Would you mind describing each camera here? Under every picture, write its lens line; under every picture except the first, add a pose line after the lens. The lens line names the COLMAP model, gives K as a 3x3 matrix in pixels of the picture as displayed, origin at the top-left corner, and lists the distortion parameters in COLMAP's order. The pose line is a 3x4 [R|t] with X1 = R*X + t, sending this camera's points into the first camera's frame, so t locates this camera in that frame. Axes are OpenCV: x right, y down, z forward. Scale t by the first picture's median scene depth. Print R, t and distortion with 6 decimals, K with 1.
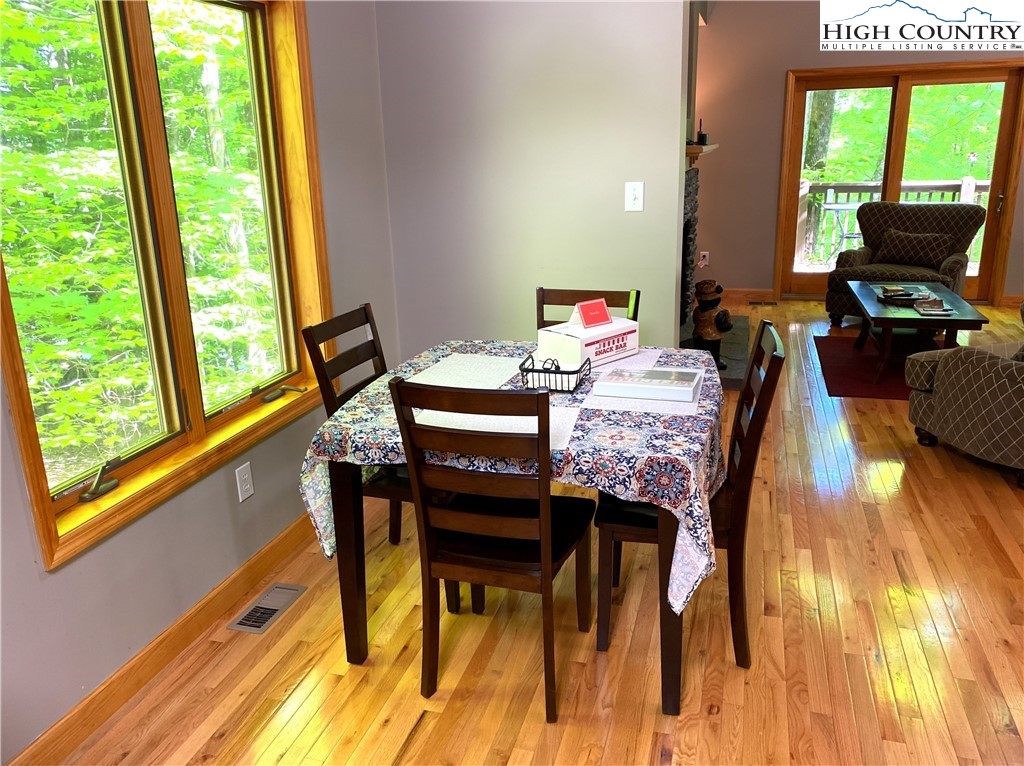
lens RADIAL K [[789.2, 0, 516.7], [0, 789.2, 379.1], [0, 0, 1]] dist [0.024687, -0.020035]
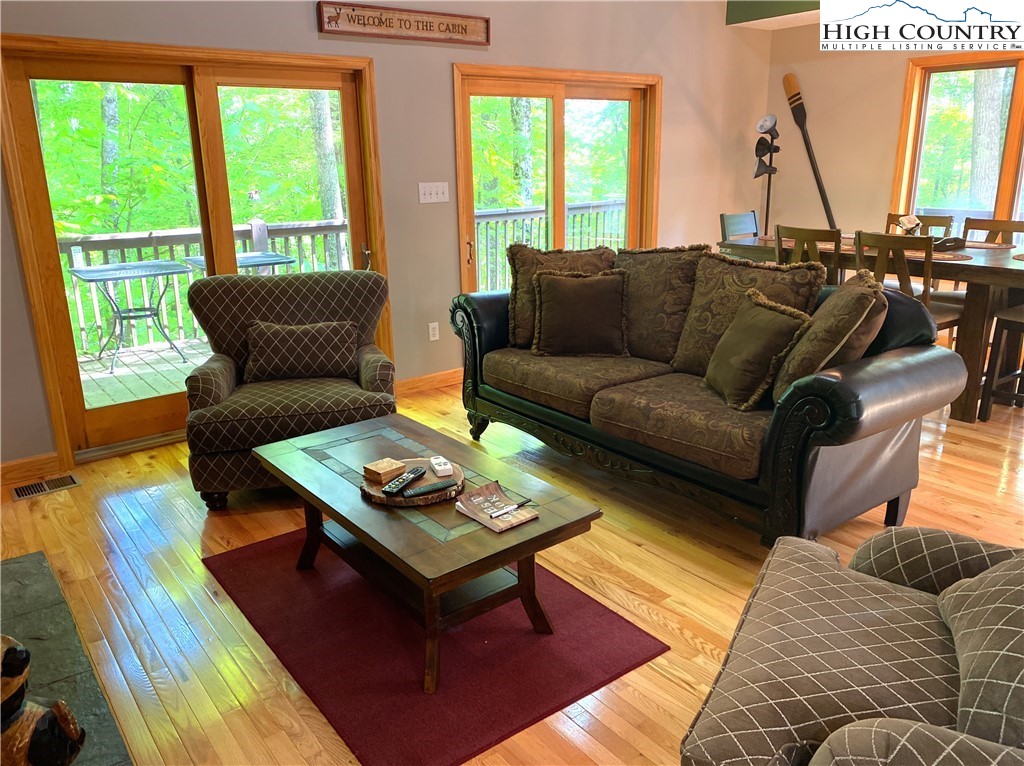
lens RADIAL K [[789.2, 0, 513.8], [0, 789.2, 372.9], [0, 0, 1]] dist [0.024687, -0.020035]
pose [[0.594763, -0.199883, 0.778655, 0.115729], [0.235528, 0.969419, 0.068949, -0.144020], [-0.768624, 0.142387, 0.623653, 0.477910]]
